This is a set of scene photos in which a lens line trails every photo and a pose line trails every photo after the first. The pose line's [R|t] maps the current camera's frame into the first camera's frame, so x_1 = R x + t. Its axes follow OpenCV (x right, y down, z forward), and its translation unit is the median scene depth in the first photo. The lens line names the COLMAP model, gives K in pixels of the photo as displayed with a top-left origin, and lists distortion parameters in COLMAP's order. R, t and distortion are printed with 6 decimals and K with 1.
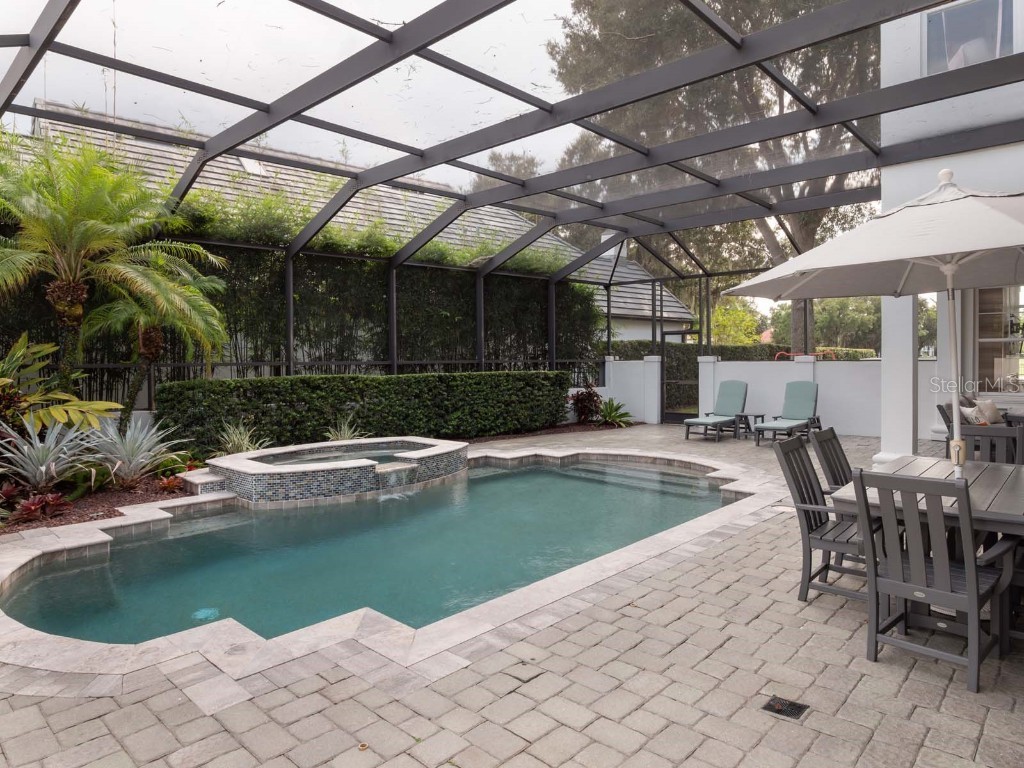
lens RADIAL K [[656.2, 0, 511.5], [0, 656.2, 366.4], [0, 0, 1]] dist [-0.005773, -0.000347]
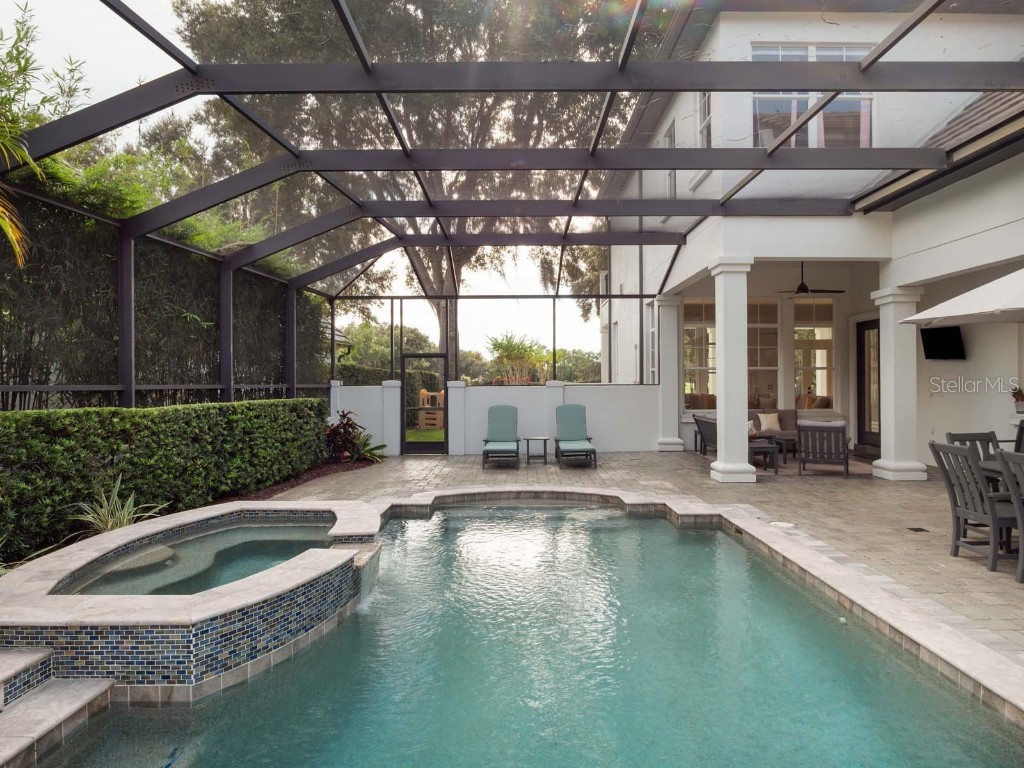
lens RADIAL K [[626.6, 0, 512.0], [0, 626.6, 384.0], [0, 0, 1]] dist [-0.018836, -0.000486]
pose [[0.721996, 0.003842, 0.691887, -0.383951], [0.007311, 0.999886, -0.013181, 0.001844], [-0.691859, 0.014576, 0.721885, 0.376548]]
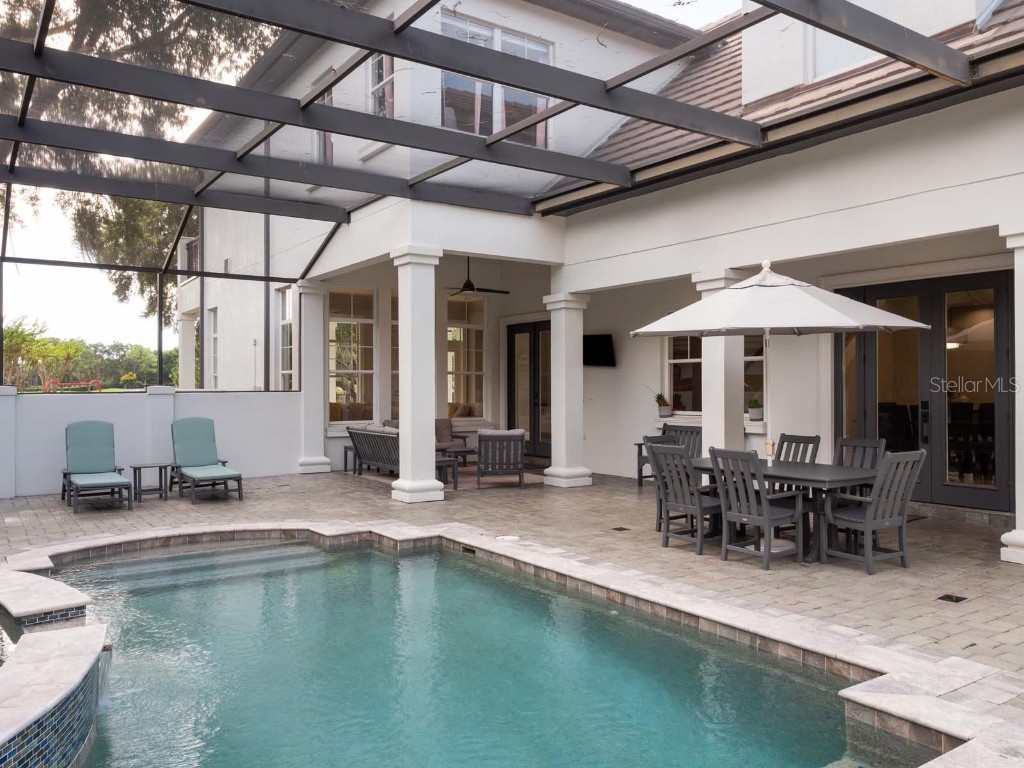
lens RADIAL K [[811.1, 0, 512.0], [0, 811.1, 384.0], [0, 0, 1]] dist [-0.006754, 0.006860]
pose [[0.199429, 0.010201, 0.979859, -0.519140], [0.015075, 0.999796, -0.013477, -0.000321], [-0.979796, 0.017459, 0.199234, 0.484218]]
